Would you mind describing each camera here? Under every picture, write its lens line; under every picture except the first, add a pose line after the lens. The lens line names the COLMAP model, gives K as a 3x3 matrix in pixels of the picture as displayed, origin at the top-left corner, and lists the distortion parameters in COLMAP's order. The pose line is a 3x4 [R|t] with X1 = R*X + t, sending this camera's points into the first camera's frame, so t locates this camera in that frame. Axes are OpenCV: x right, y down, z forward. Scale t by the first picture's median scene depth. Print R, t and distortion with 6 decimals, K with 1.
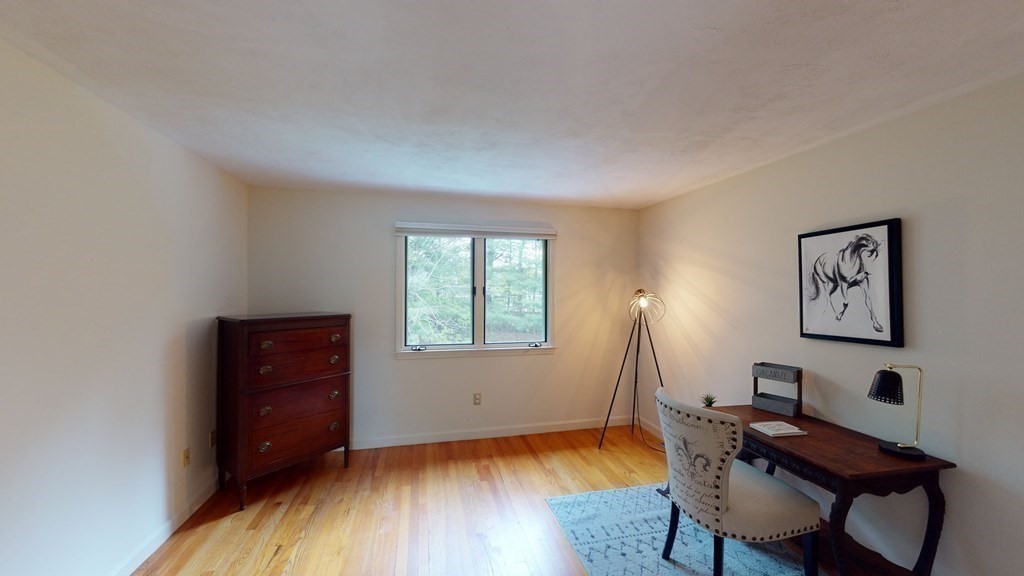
lens RADIAL K [[372.5, 0, 513.9], [0, 372.5, 289.4], [0, 0, 1]] dist [-0.000626, 0.000126]
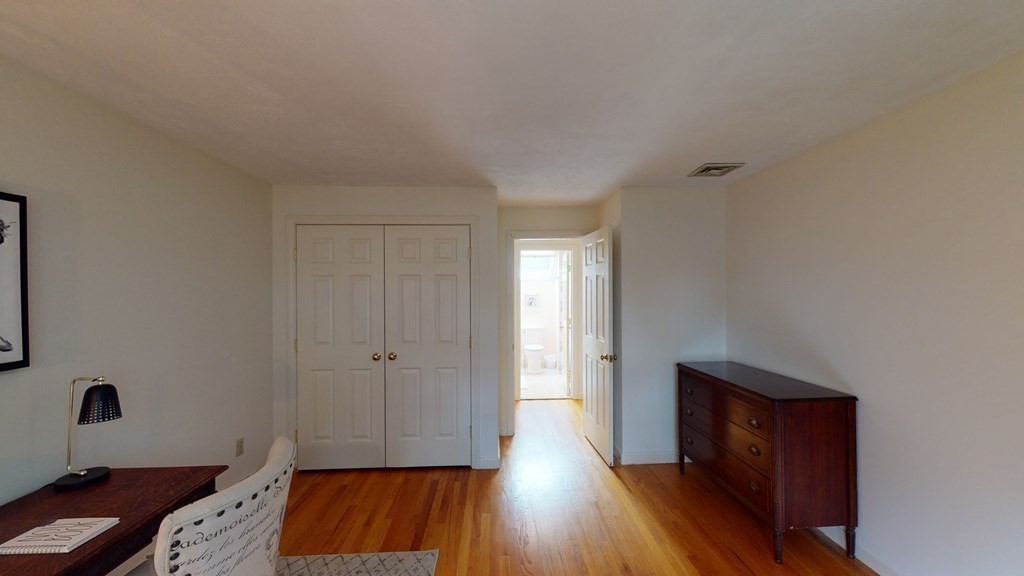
lens RADIAL K [[393.8, 0, 512.0], [0, 393.8, 288.0], [0, 0, 1]] dist [-0.000457, 0.000028]
pose [[-0.982567, 0.006046, 0.185809, -0.092638], [0.002967, 0.999854, -0.016842, 0.011006], [-0.185883, -0.015997, -0.982442, 1.592577]]
